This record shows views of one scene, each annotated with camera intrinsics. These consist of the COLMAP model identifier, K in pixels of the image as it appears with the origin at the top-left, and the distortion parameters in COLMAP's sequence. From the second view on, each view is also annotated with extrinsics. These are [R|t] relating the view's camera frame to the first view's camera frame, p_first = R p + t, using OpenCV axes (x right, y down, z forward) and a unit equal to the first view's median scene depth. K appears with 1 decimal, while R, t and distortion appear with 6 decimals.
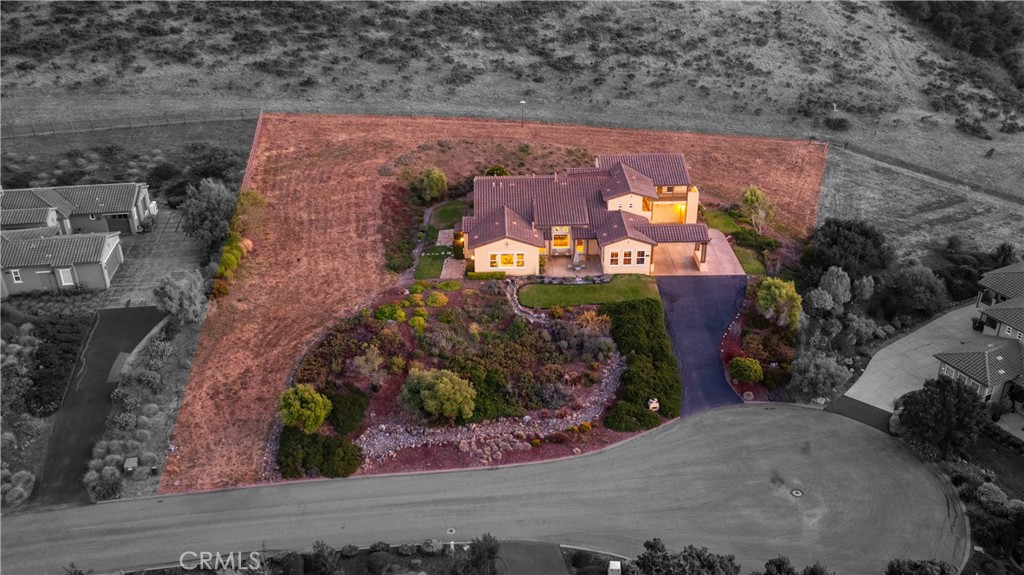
lens RADIAL K [[936.5, 0, 543.7], [0, 936.5, 287.4], [0, 0, 1]] dist [-0.010237, -0.013667]
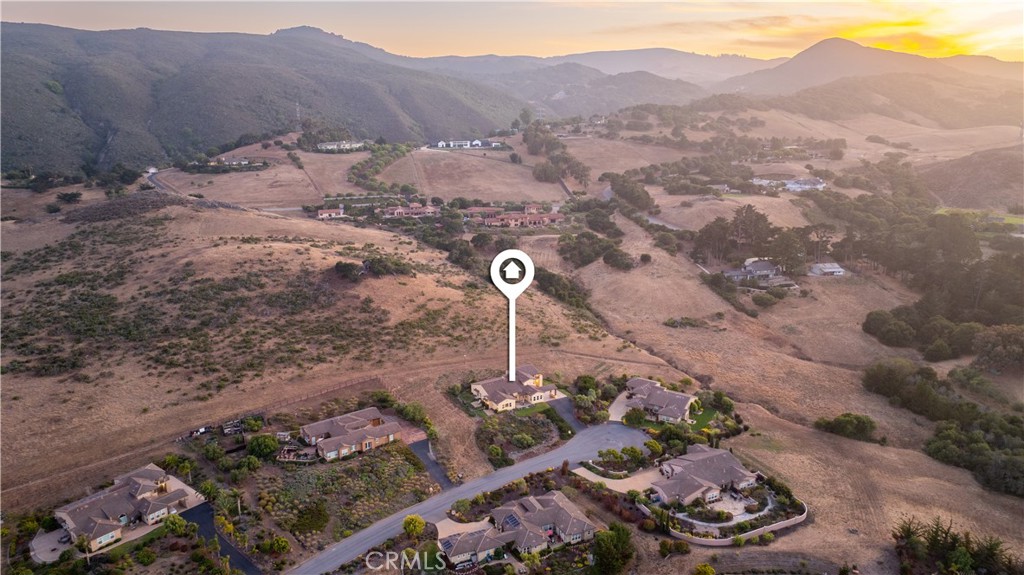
lens RADIAL K [[720.0, 0, 512.0], [0, 720.0, 287.5], [0, 0, 1]] dist [-0.020924, 0.000713]
pose [[0.885532, -0.126511, 0.447022, -1.109967], [0.220401, 0.961436, -0.164510, -0.008171], [-0.408970, 0.244203, 0.879266, -1.351480]]
